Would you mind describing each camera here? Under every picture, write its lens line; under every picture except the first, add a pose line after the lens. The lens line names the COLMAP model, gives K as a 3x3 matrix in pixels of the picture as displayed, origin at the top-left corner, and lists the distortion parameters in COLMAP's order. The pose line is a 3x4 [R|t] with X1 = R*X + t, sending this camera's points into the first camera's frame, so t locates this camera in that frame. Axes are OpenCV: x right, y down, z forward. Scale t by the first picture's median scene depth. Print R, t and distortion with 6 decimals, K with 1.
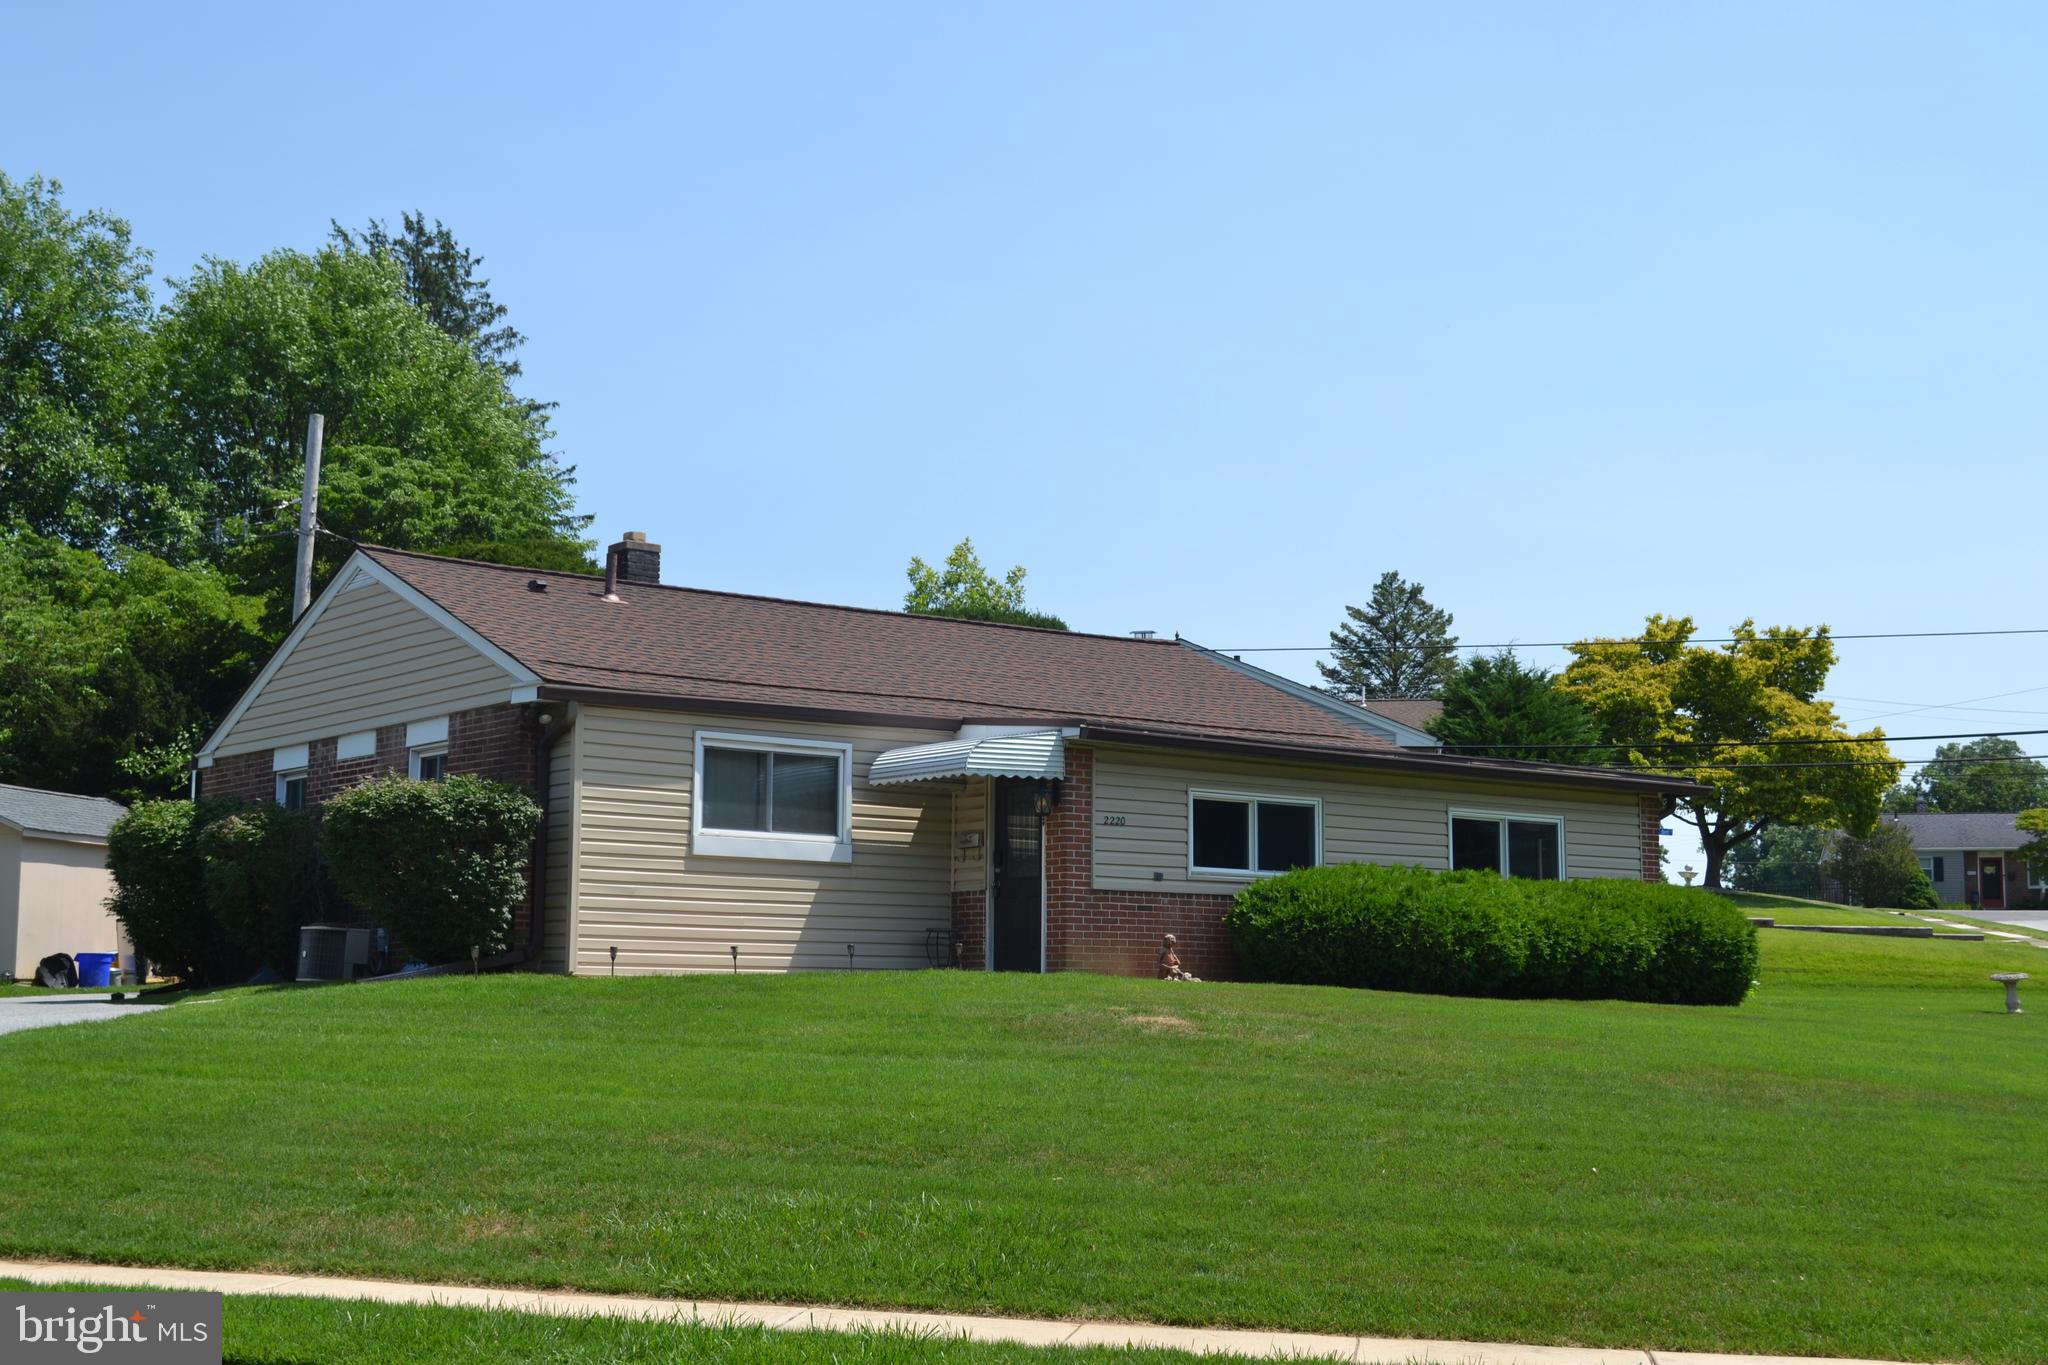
lens RADIAL K [[2797.0, 0, 1024.0], [0, 2797.0, 682.5], [0, 0, 1]] dist [-0.018194, 0.029044]
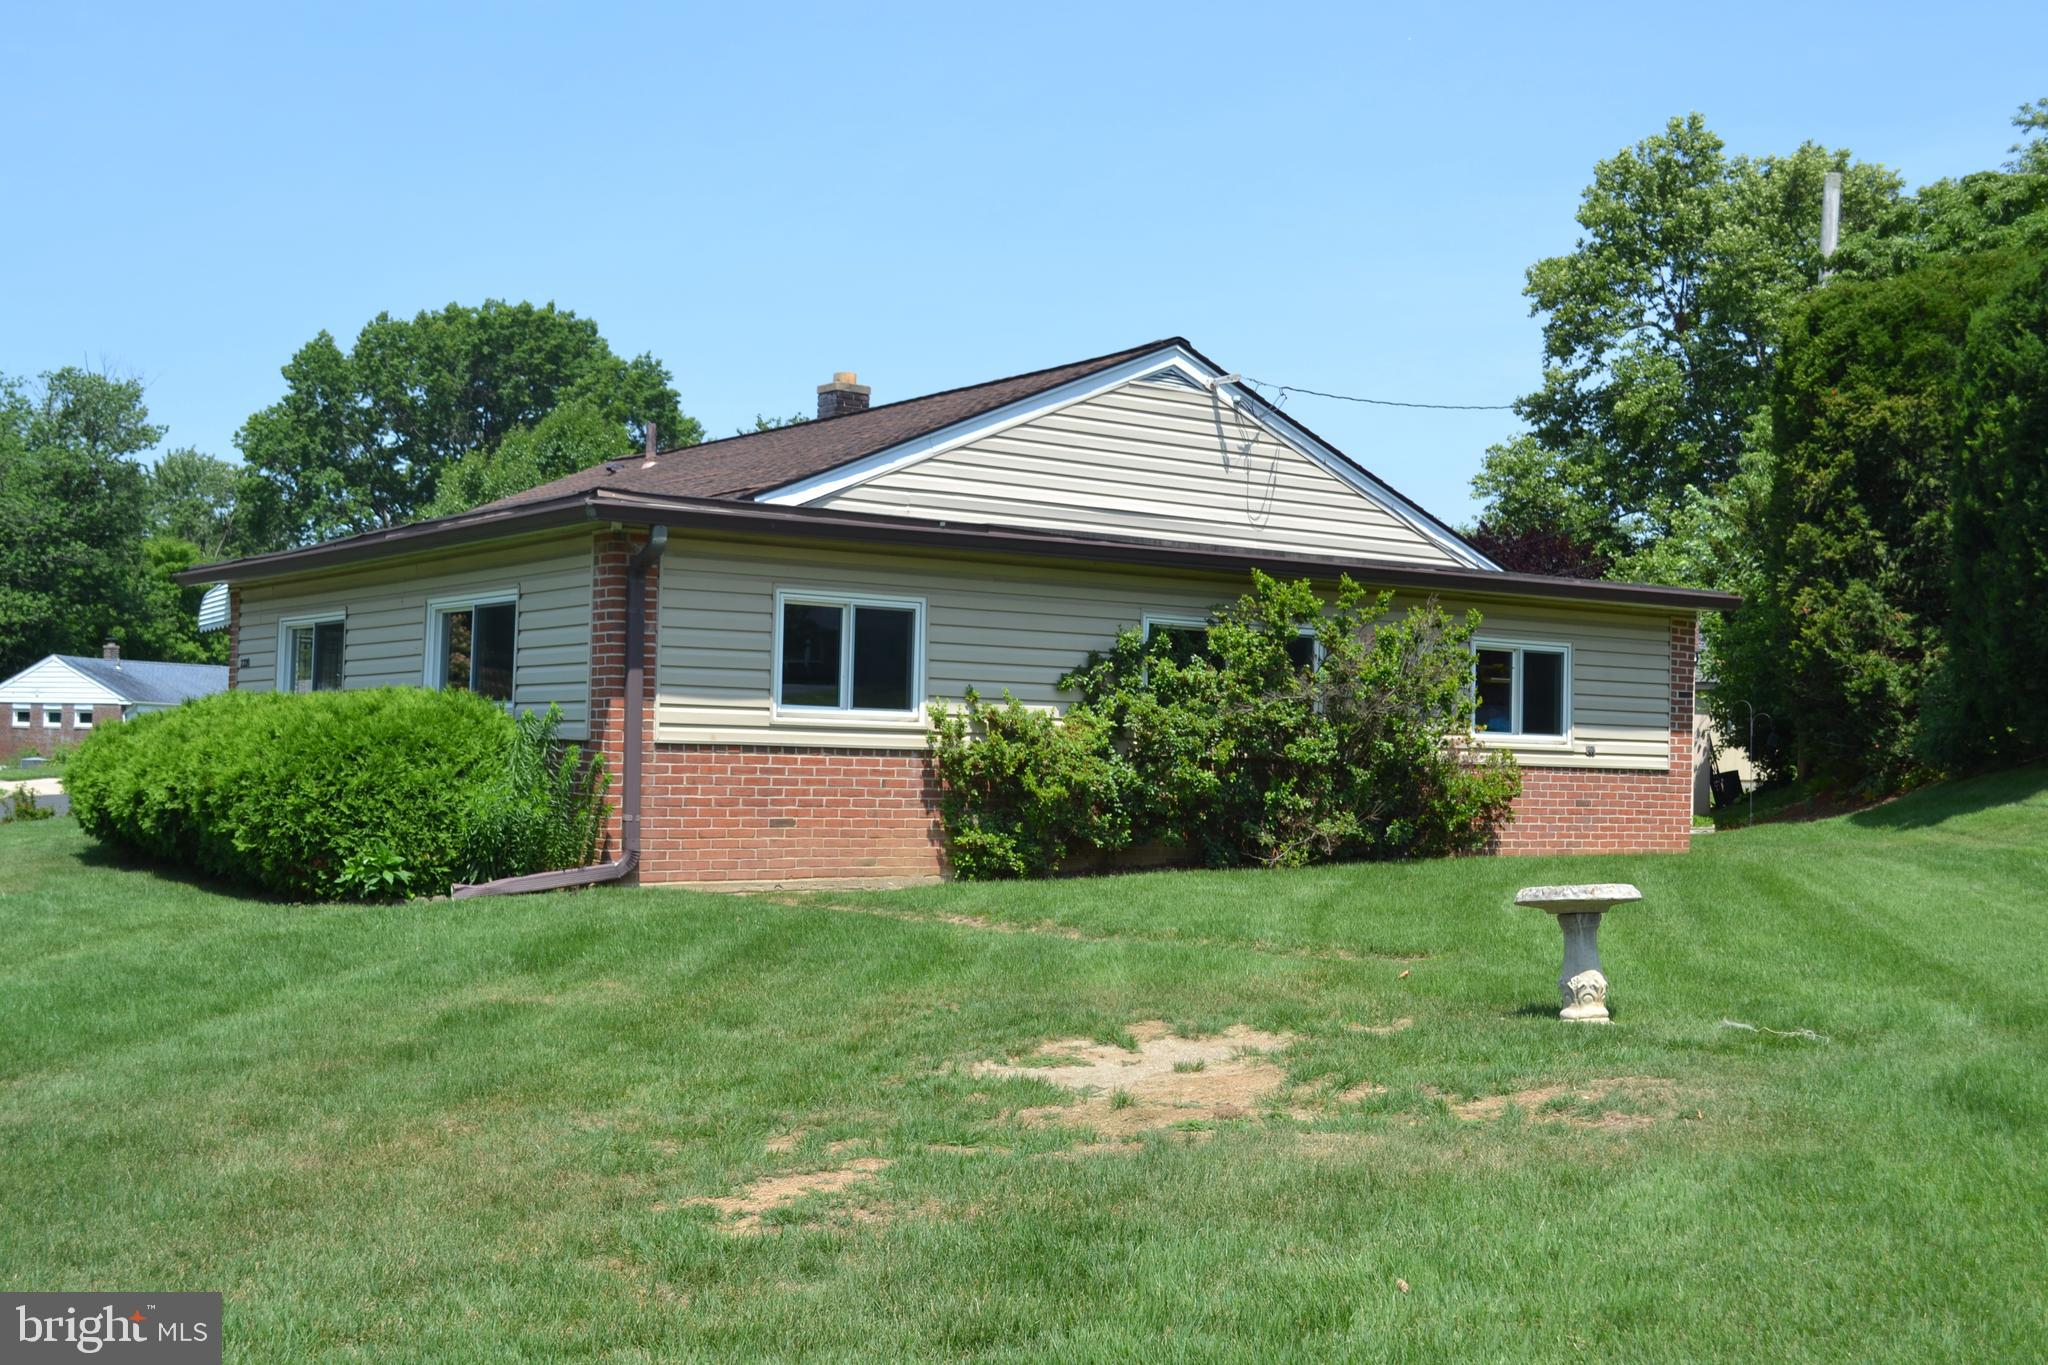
lens RADIAL K [[2375.6, 0, 1024.0], [0, 2375.6, 682.5], [0, 0, 1]] dist [-0.015953, 0.001447]
pose [[-0.042762, -0.042714, -0.998172, 0.811957], [0.101662, 0.993714, -0.046878, 0.118893], [0.993900, -0.103481, -0.038150, 1.275000]]
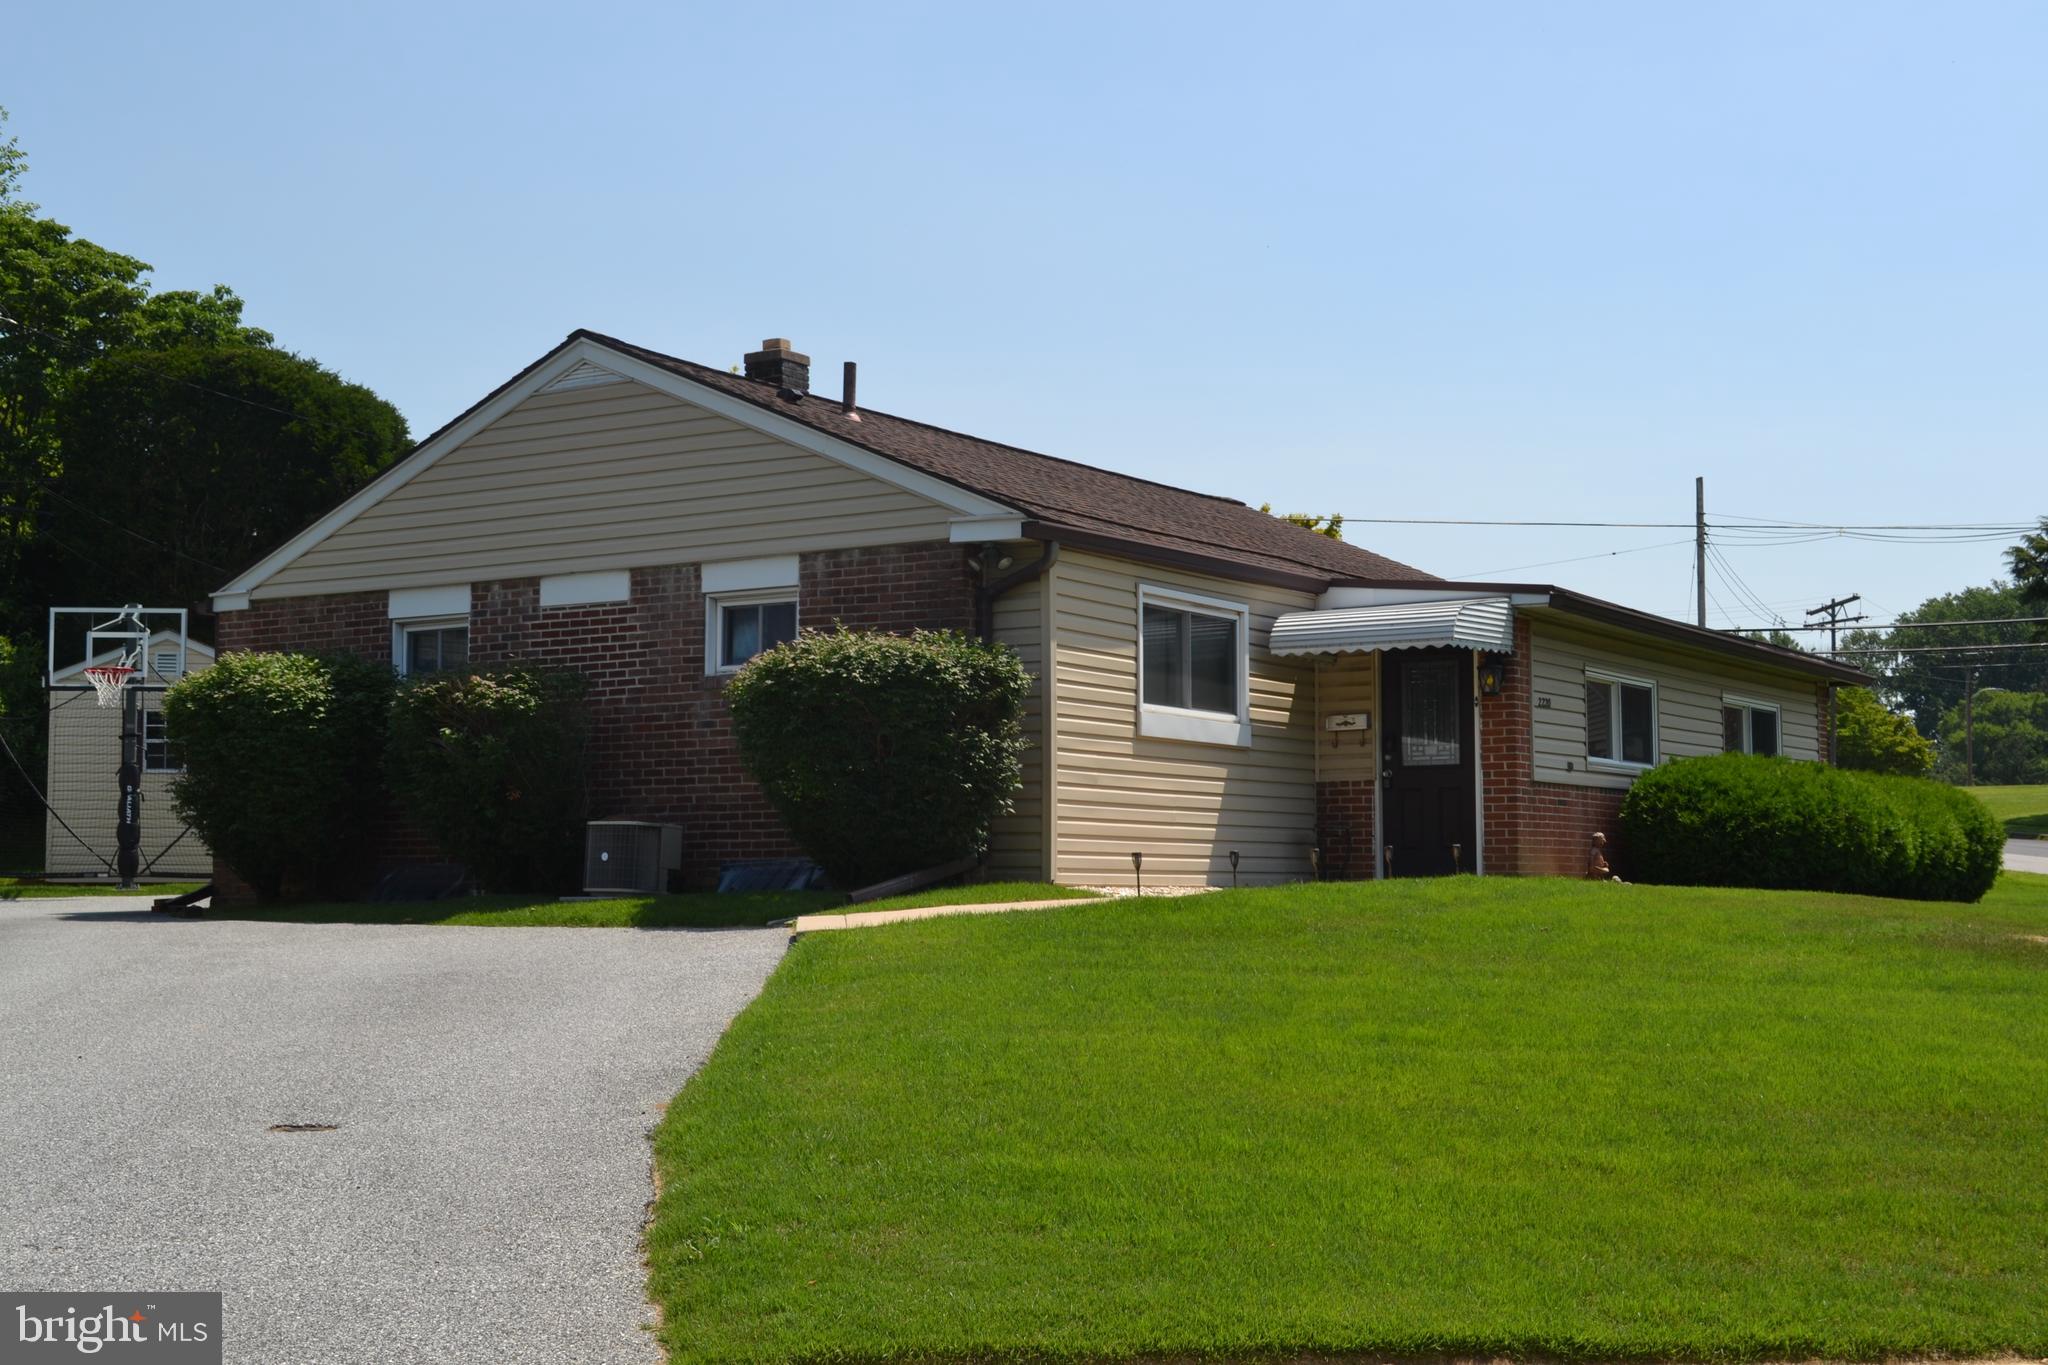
lens RADIAL K [[2797.0, 0, 1024.0], [0, 2797.0, 682.5], [0, 0, 1]] dist [-0.018194, 0.029044]
pose [[0.938147, 0.019615, 0.345680, -0.415011], [-0.034491, 0.998722, 0.036935, 0.016397], [-0.344514, -0.046573, 0.937625, 0.236373]]
